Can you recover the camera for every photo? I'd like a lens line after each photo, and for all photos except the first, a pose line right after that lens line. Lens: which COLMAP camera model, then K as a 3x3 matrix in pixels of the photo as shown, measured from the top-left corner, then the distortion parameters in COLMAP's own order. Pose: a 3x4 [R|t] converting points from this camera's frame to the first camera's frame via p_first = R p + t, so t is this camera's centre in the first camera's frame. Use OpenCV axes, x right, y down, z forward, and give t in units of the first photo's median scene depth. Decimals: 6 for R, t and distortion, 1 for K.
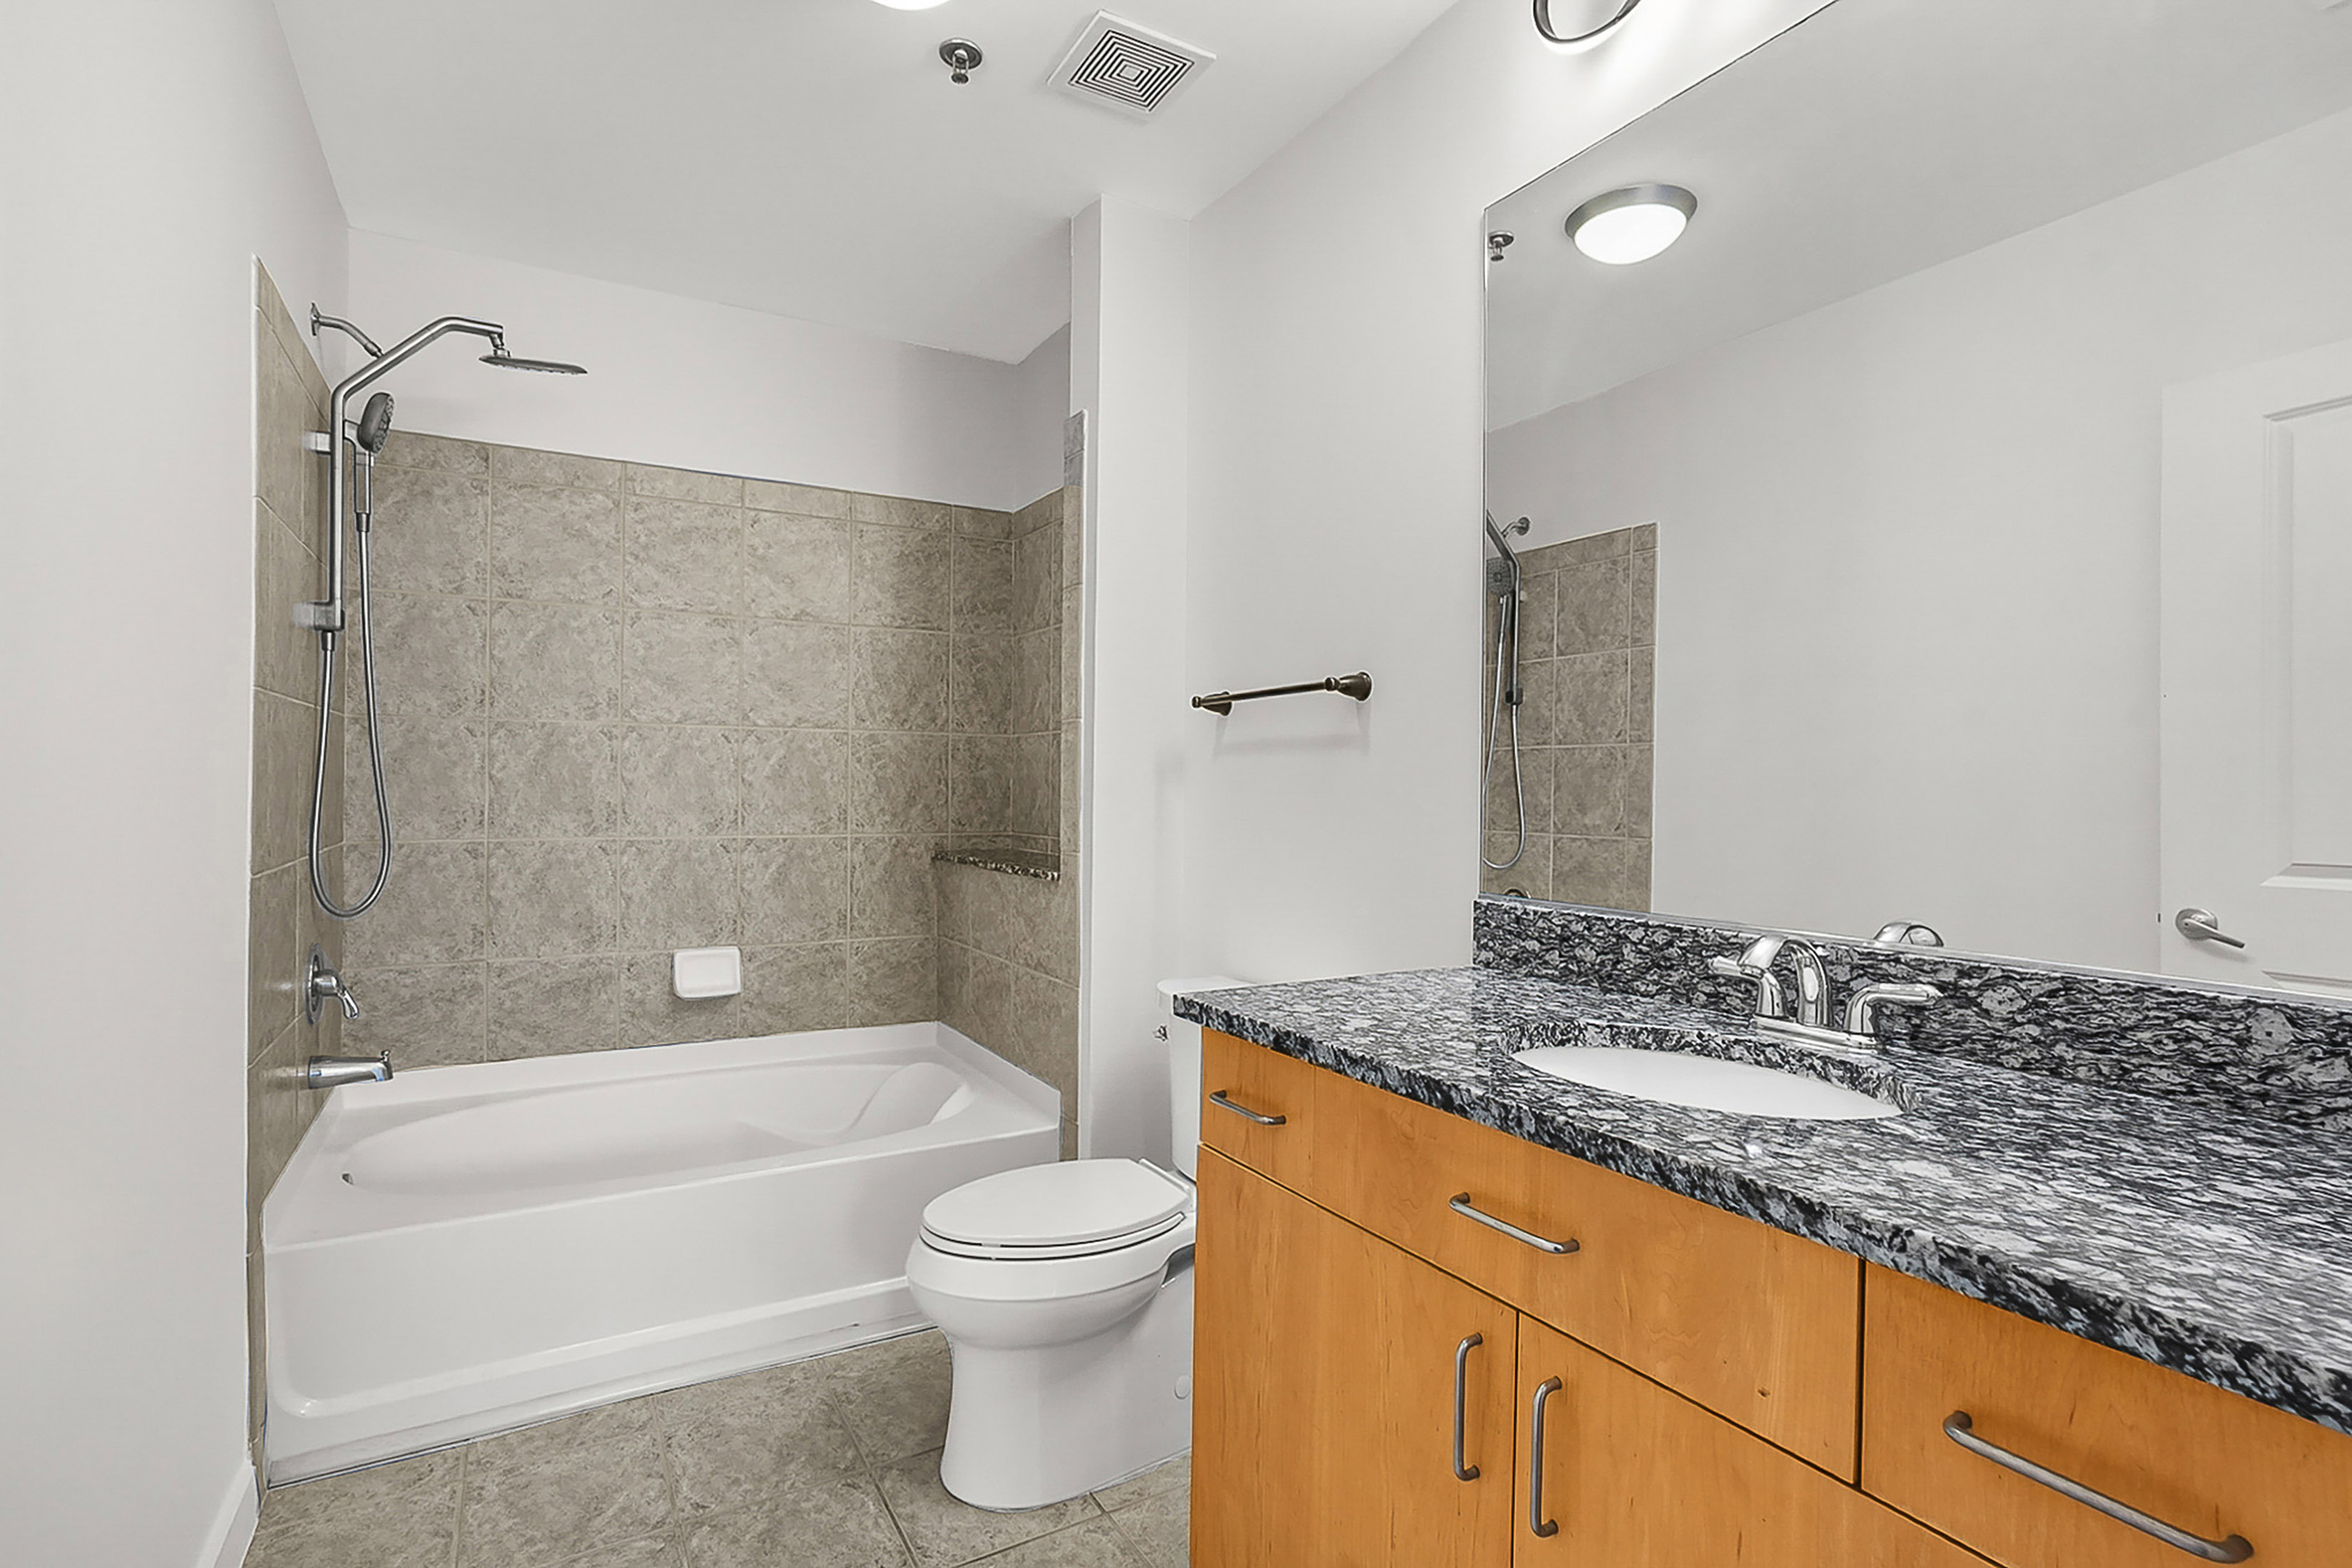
lens RADIAL K [[1102.0, 0, 1156.5], [0, 1102.0, 790.1], [0, 0, 1]] dist [-0.037471, 0.020863]
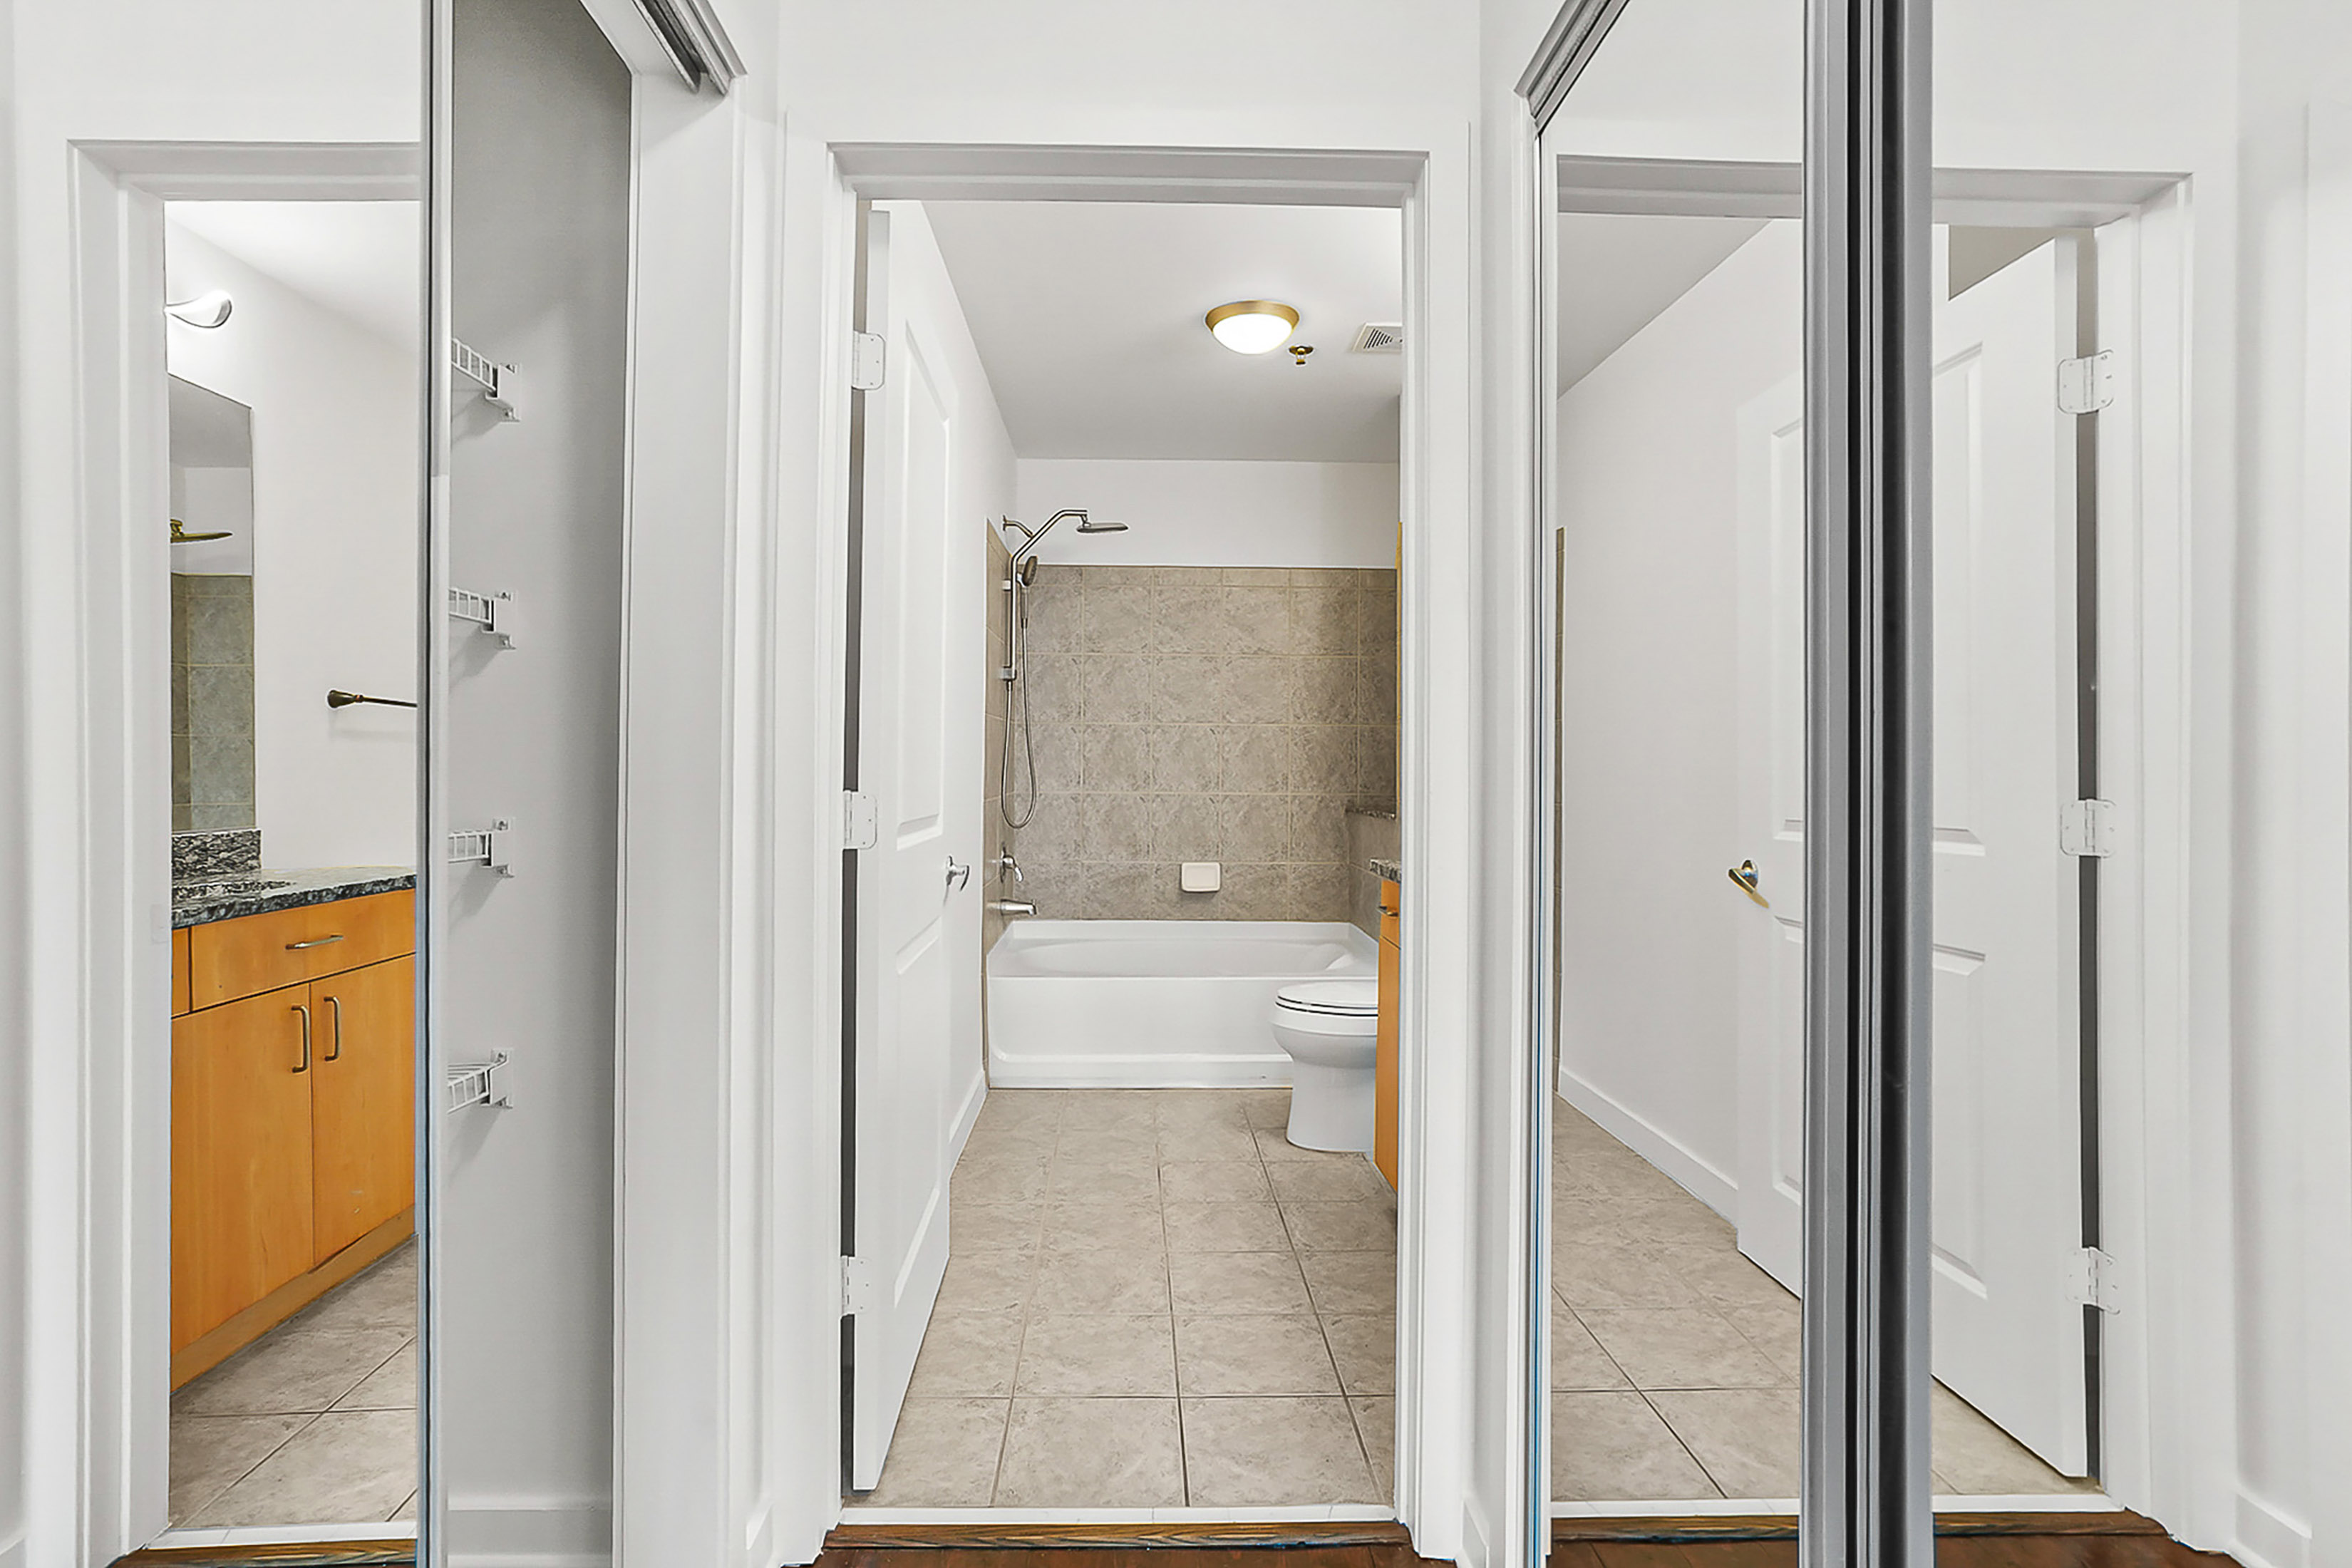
lens RADIAL K [[1102.0, 0, 1166.2], [0, 1102.0, 768.5], [0, 0, 1]] dist [-0.037471, 0.020863]
pose [[0.881696, -0.001344, -0.471817, 0.402000], [-0.001496, 0.999983, -0.005644, 0.021079], [0.471816, 0.005682, 0.881679, -0.587908]]
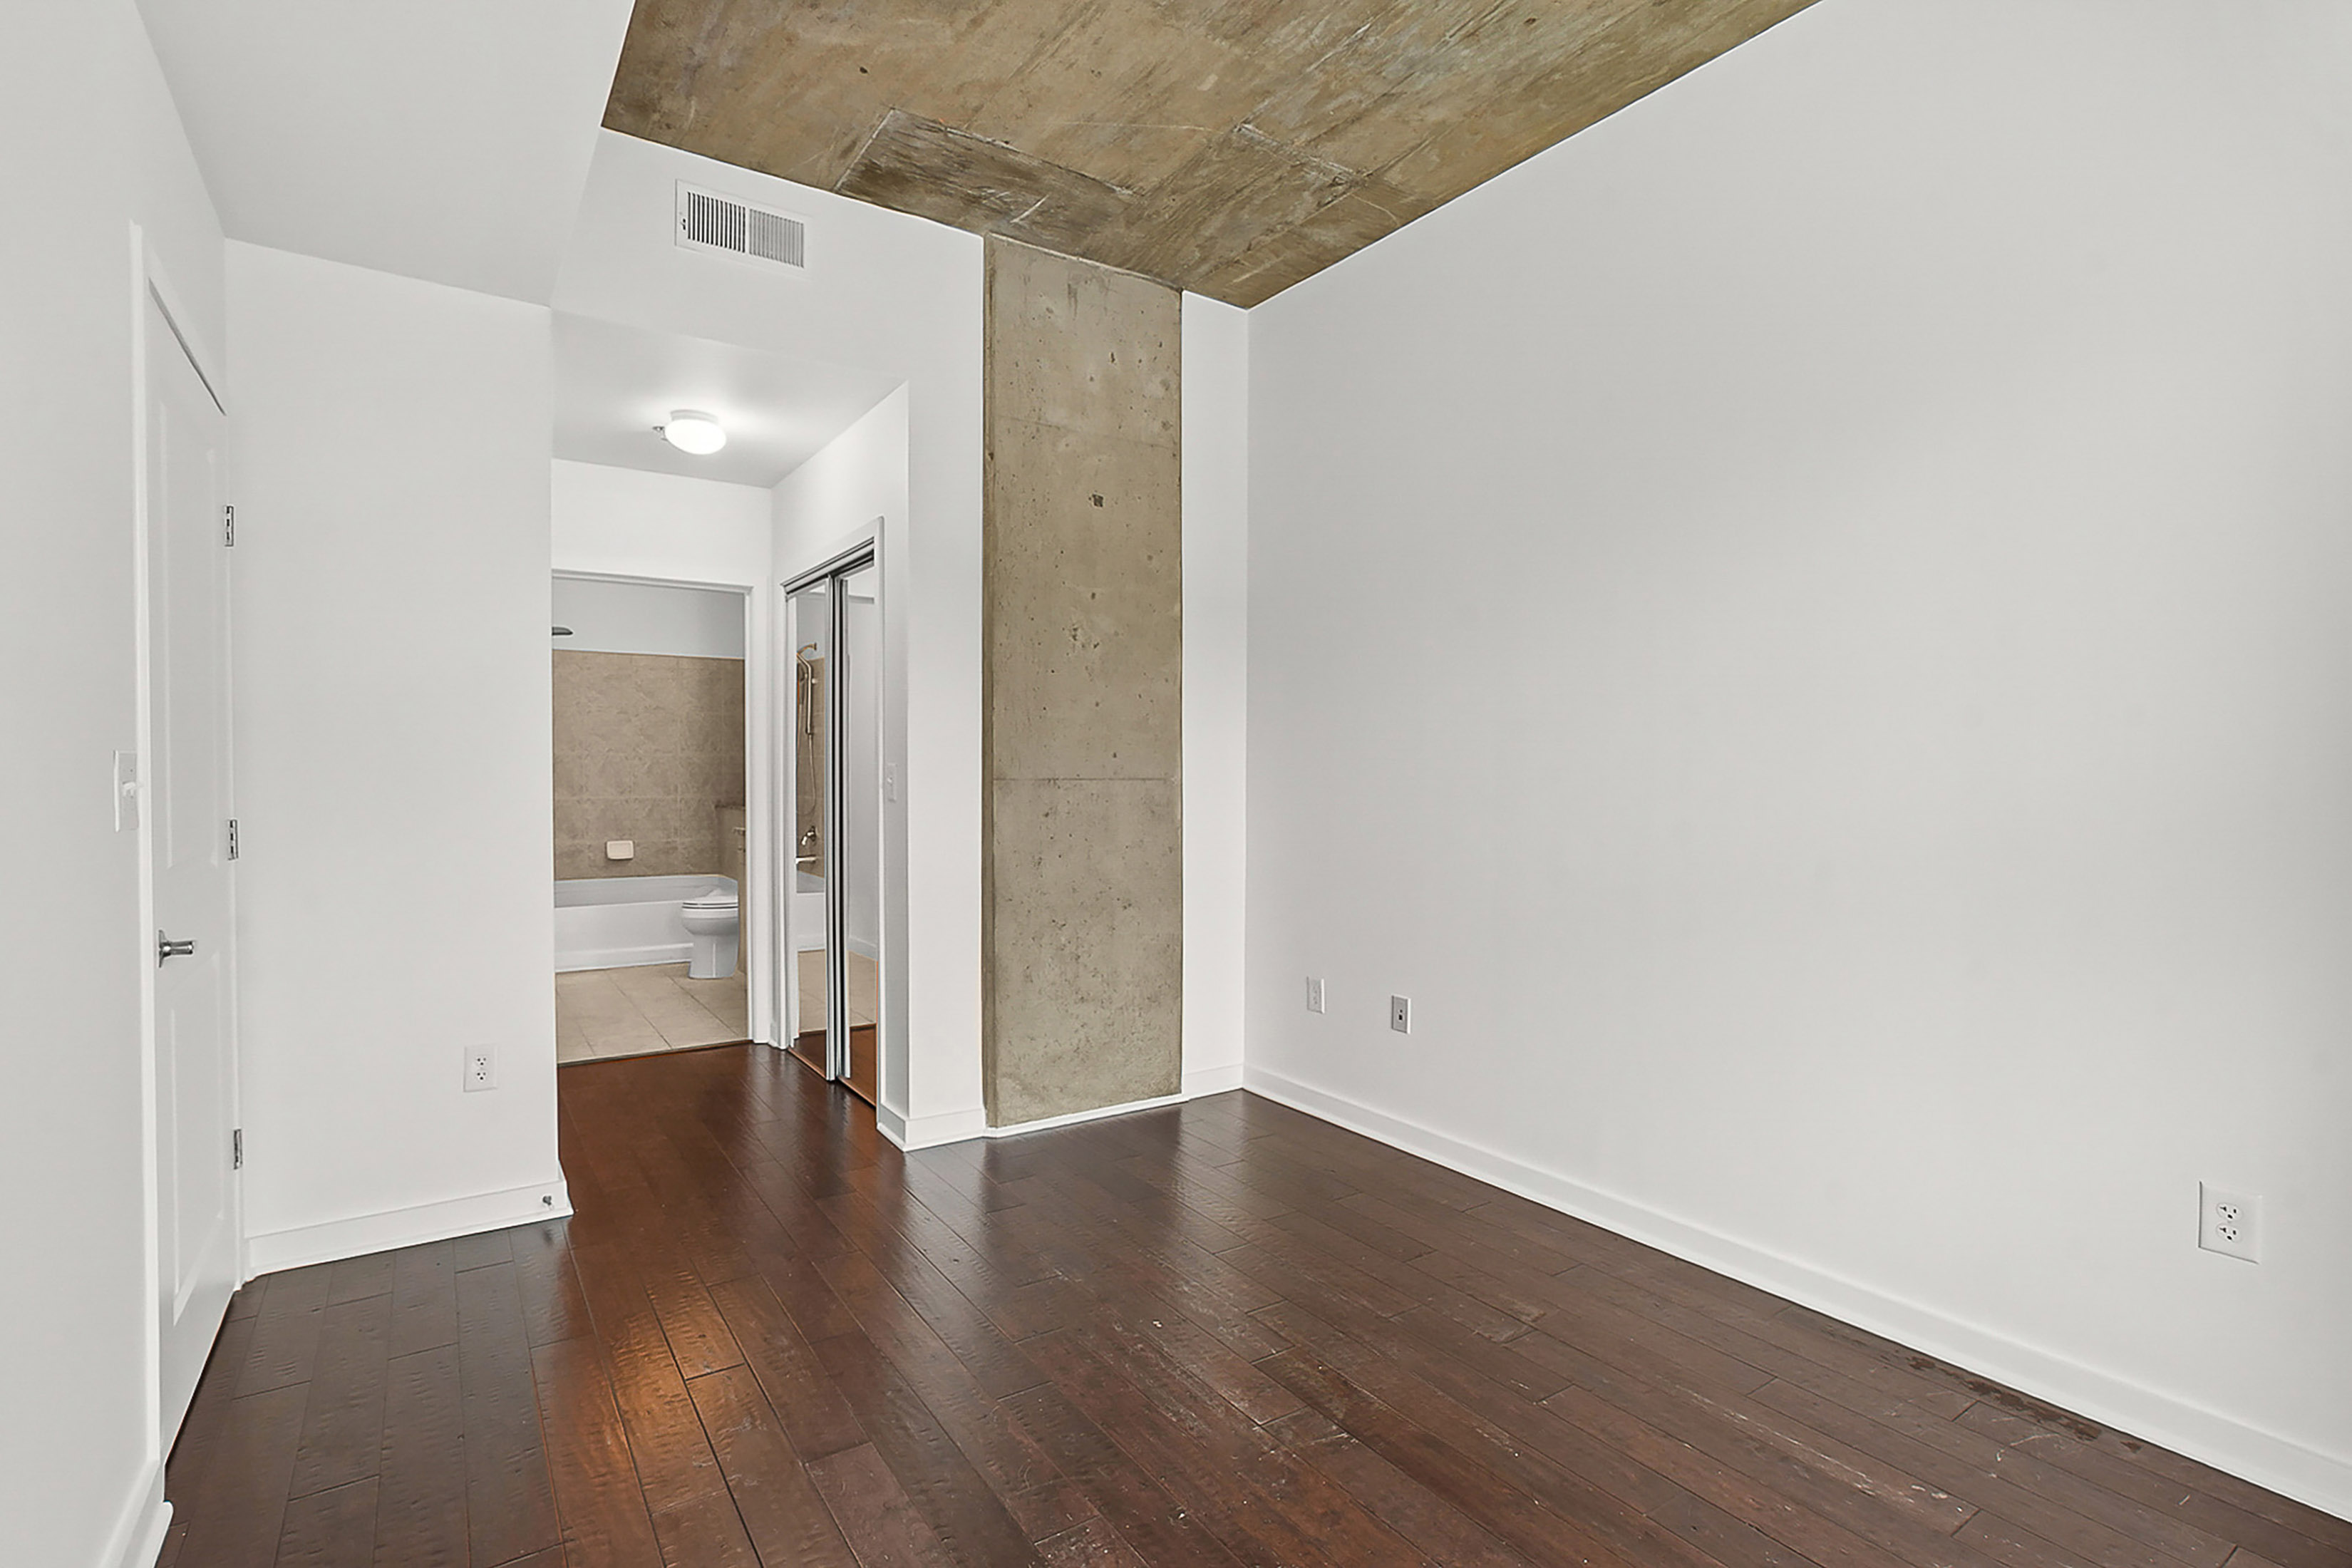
lens RADIAL K [[1102.0, 0, 1139.9], [0, 1102.0, 798.3], [0, 0, 1]] dist [-0.037471, 0.020863]
pose [[0.998565, -0.006564, 0.053146, 0.863918], [0.005531, 0.999794, 0.019554, 0.003574], [-0.053264, -0.019232, 0.998395, -2.089652]]
